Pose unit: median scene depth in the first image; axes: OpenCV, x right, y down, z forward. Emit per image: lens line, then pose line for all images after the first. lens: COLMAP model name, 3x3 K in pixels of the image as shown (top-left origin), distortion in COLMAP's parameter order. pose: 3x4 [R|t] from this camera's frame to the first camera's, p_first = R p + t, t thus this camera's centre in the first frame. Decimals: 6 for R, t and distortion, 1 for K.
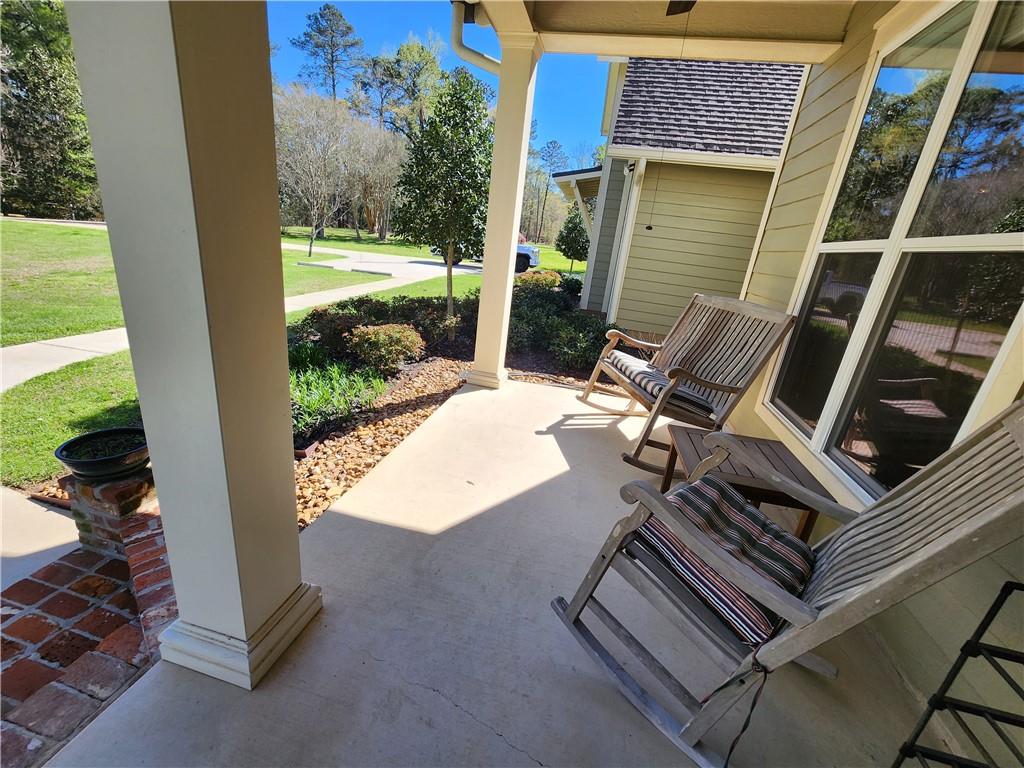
lens RADIAL K [[416.9, 0, 512.0], [0, 416.9, 384.0], [0, 0, 1]] dist [0.000357, 0.000284]
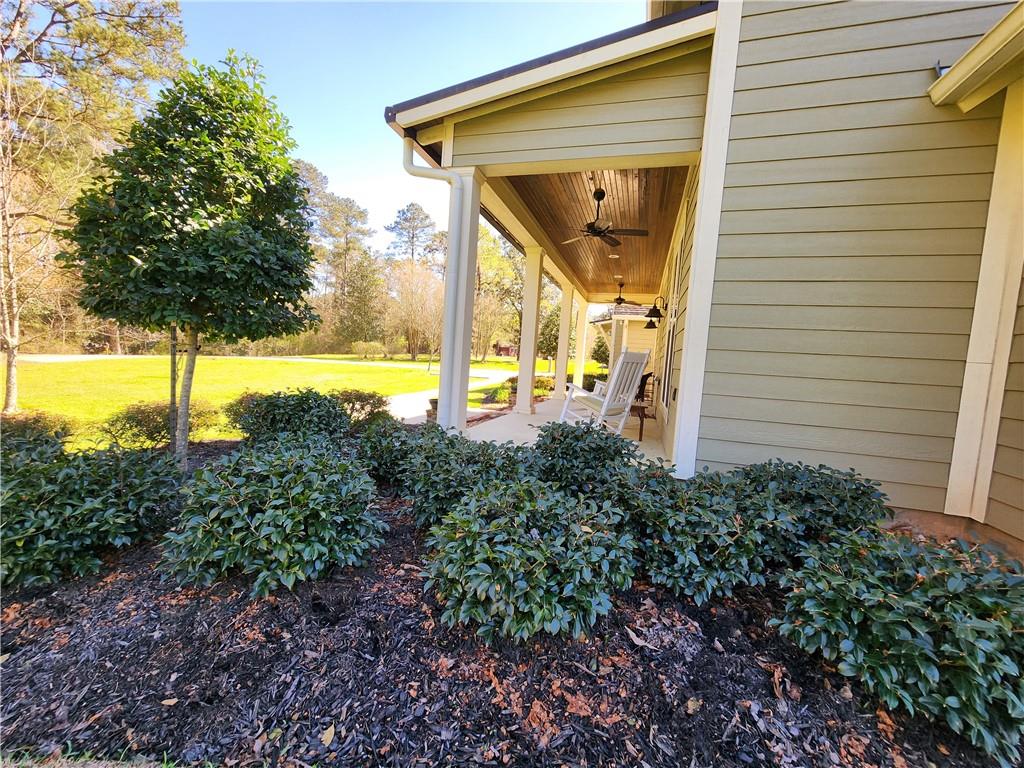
lens RADIAL K [[416.9, 0, 512.0], [0, 416.9, 384.0], [0, 0, 1]] dist [0.000357, 0.000284]
pose [[0.996050, -0.038115, -0.080198, -0.020338], [0.015230, 0.963137, -0.268582, 0.055074], [0.087479, 0.266299, 0.959913, -0.151963]]
